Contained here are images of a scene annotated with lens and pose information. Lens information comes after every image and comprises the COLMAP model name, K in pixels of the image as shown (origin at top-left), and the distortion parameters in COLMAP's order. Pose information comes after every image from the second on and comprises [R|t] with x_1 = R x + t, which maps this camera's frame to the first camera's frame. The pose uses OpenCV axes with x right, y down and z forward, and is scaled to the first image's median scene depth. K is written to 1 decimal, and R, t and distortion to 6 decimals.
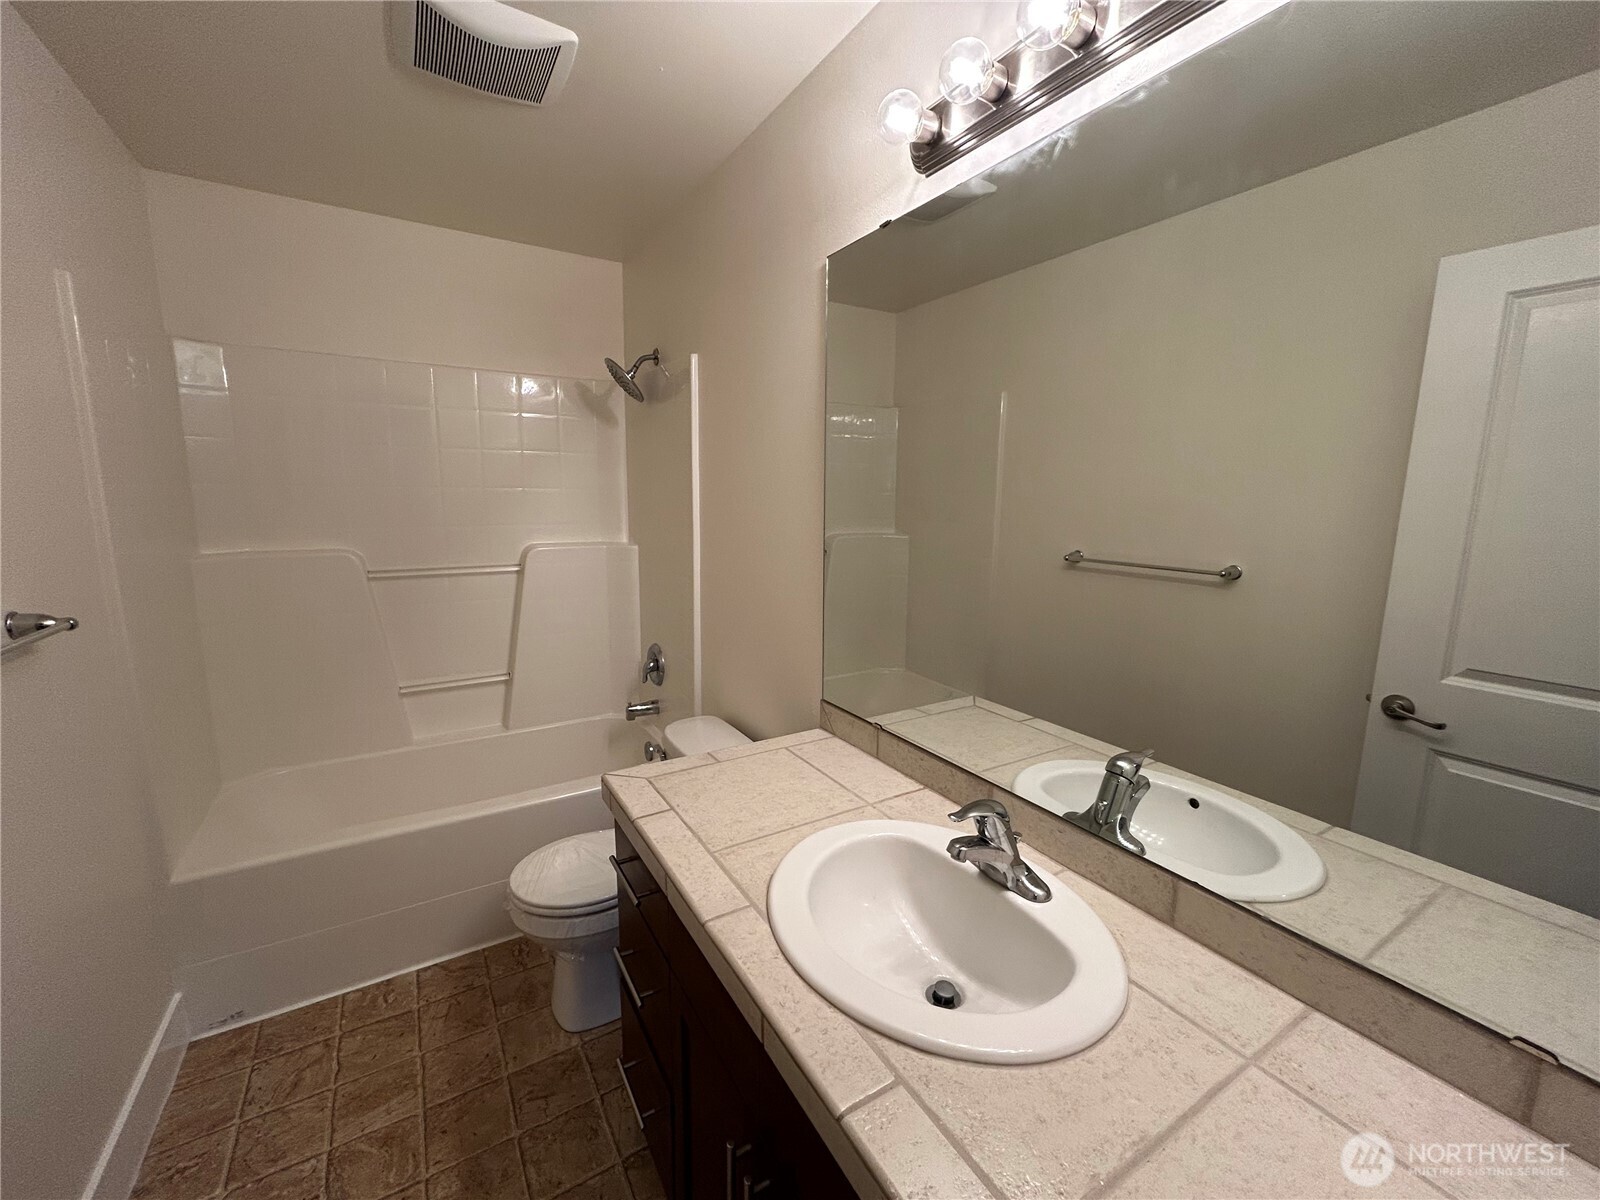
lens RADIAL K [[647.8, 0, 802.0], [0, 647.8, 599.5], [0, 0, 1]] dist [-0.000989, 0.000397]
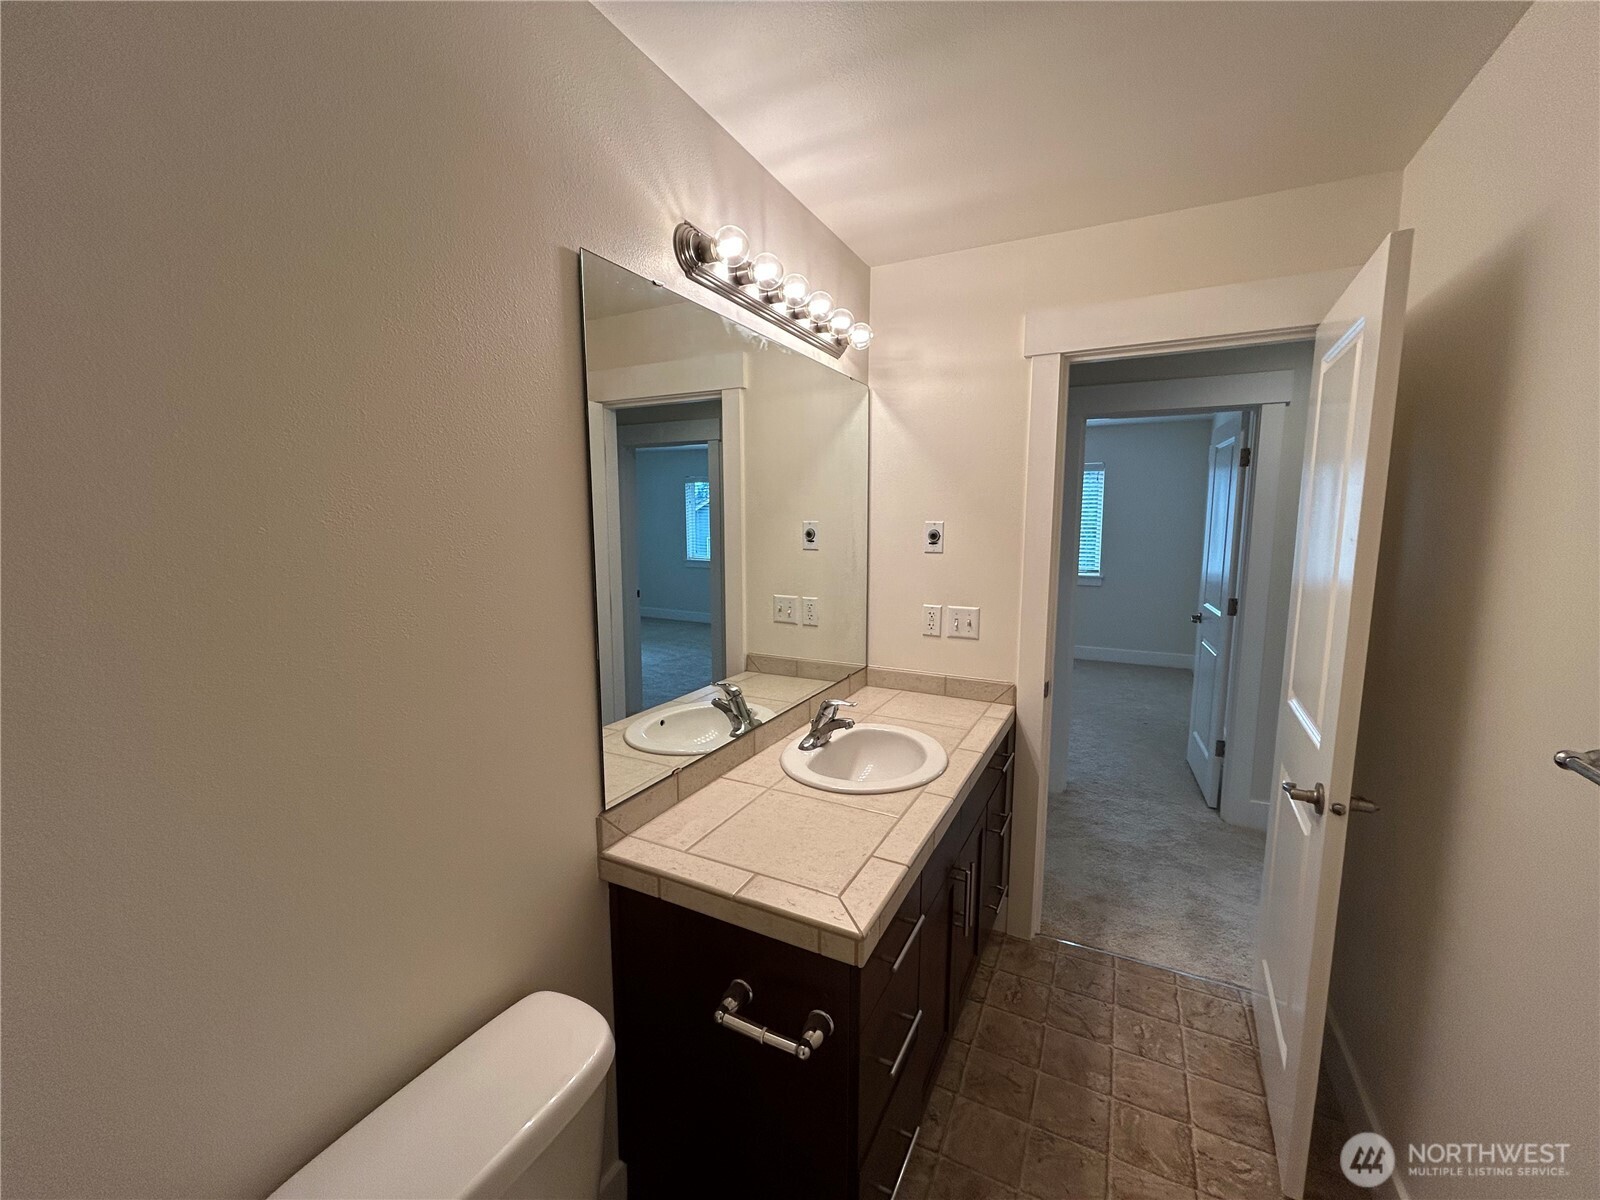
lens RADIAL K [[647.8, 0, 802.0], [0, 647.8, 599.5], [0, 0, 1]] dist [-0.000989, 0.000397]
pose [[-0.528736, -0.117624, 0.840597, -1.082399], [0.128733, 0.967782, 0.216394, -0.347020], [-0.838967, 0.222628, -0.496559, 1.710901]]
